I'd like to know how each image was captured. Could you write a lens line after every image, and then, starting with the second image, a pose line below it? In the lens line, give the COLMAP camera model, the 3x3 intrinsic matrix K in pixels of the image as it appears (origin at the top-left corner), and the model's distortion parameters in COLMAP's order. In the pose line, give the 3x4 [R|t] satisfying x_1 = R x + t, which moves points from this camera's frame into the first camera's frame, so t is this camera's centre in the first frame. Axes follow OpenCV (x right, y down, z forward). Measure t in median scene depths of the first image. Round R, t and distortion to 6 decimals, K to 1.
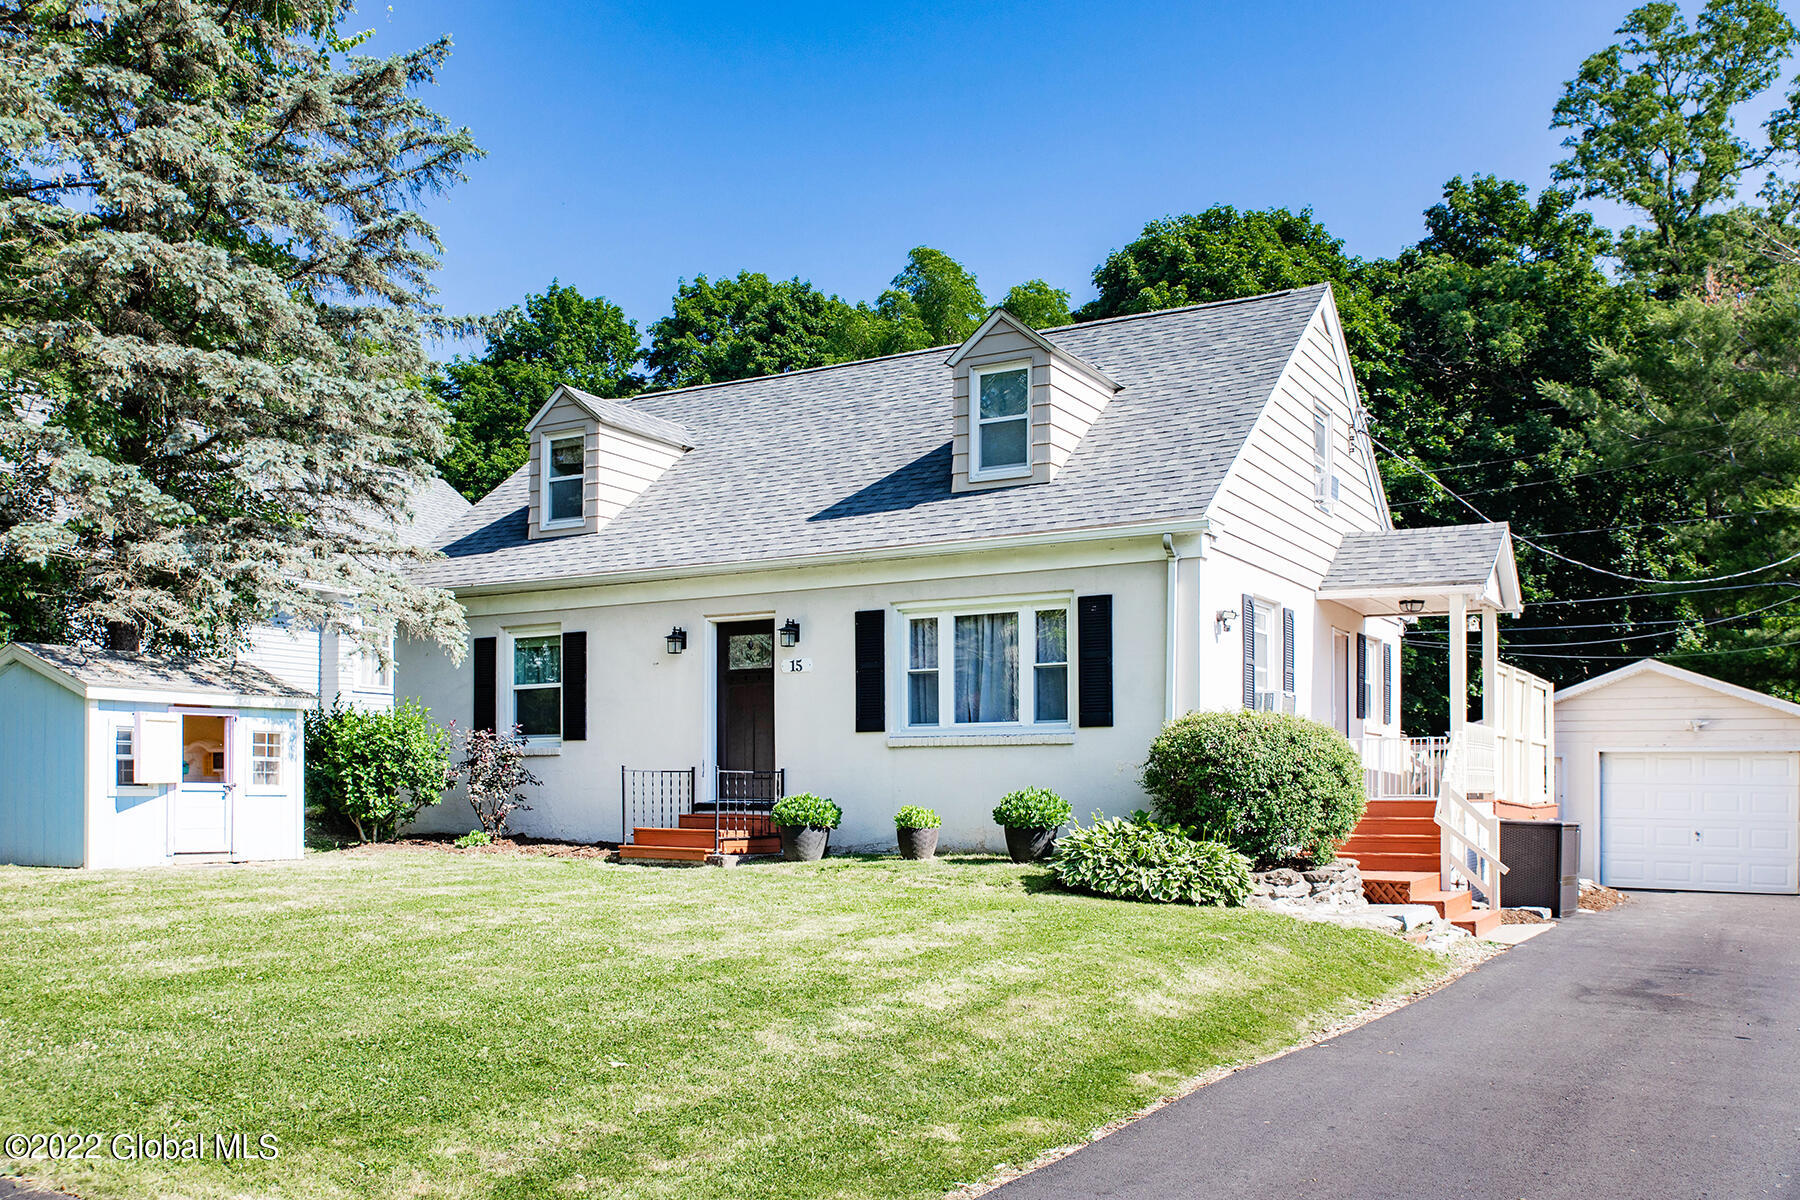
lens RADIAL K [[1535.8, 0, 870.0], [0, 1535.8, 743.4], [0, 0, 1]] dist [-0.019874, 0.019064]
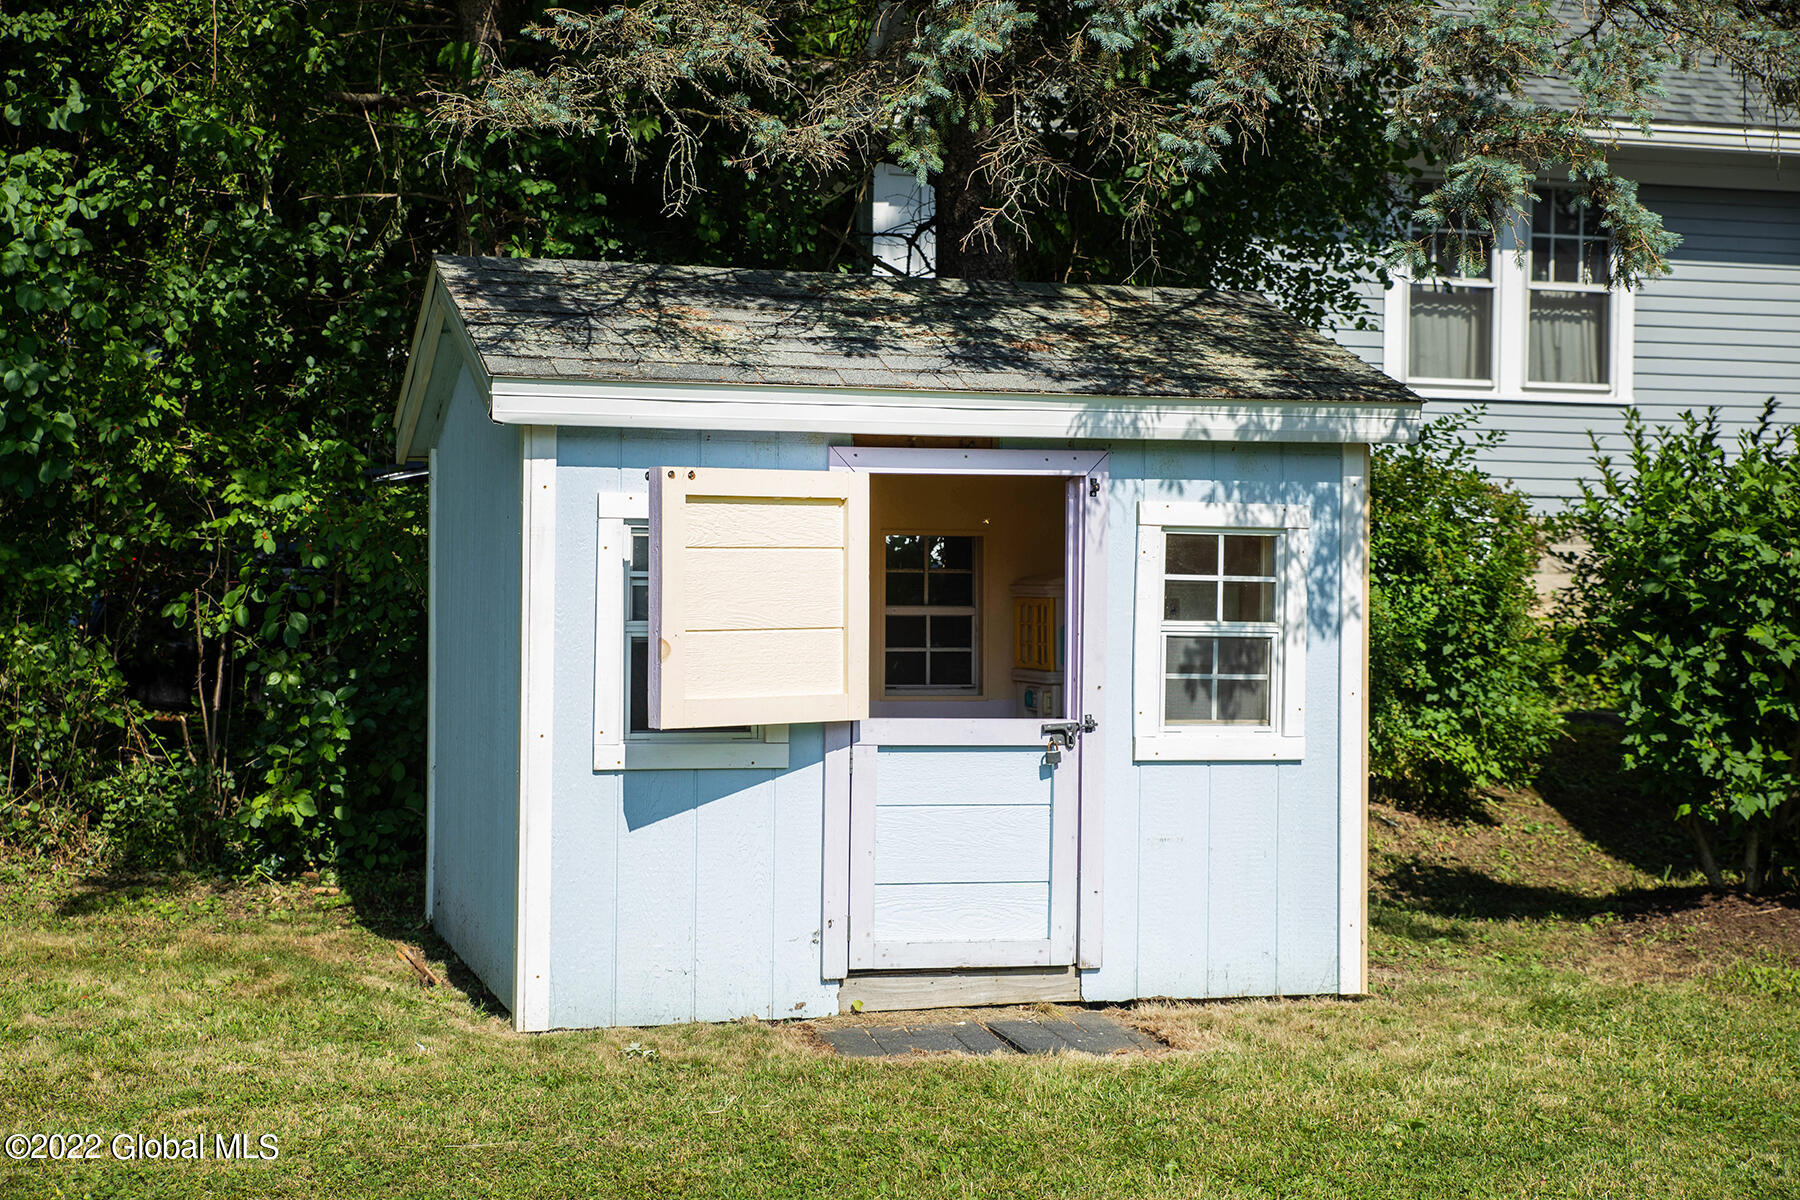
lens RADIAL K [[2446.6, 0, 899.1], [0, 2446.6, 556.3], [0, 0, 1]] dist [0.065114, 0.000000]
pose [[0.713634, -0.001867, -0.700516, -0.116403], [0.011626, 0.999890, 0.009180, -0.006980], [0.700422, -0.014695, 0.713577, 0.595383]]
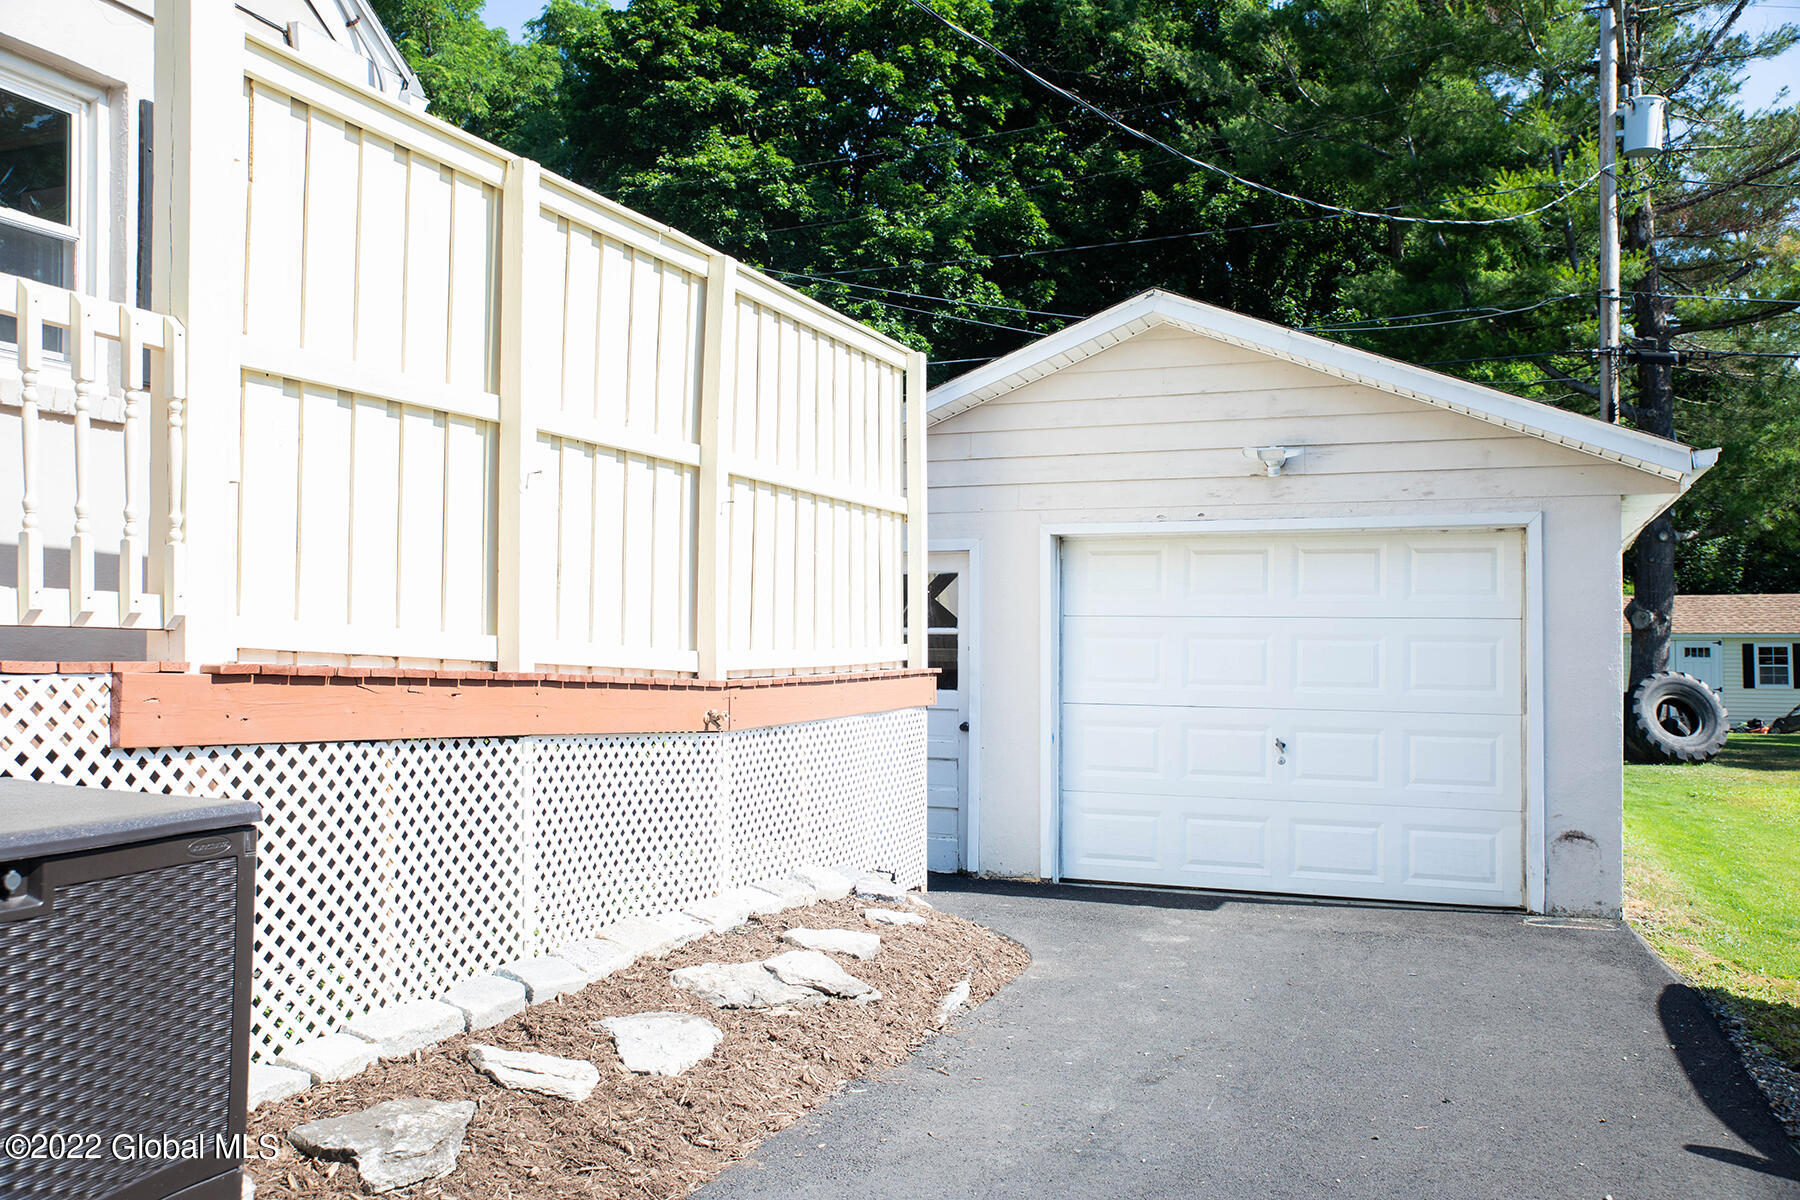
lens RADIAL K [[1535.8, 0, 900.1], [0, 1535.8, 529.1], [0, 0, 1]] dist [-0.019874, 0.019064]
pose [[0.985531, 0.006961, 0.169352, 0.541700], [0.001302, 0.998816, -0.048629, 0.033560], [-0.169490, 0.048146, 0.984355, 0.901947]]
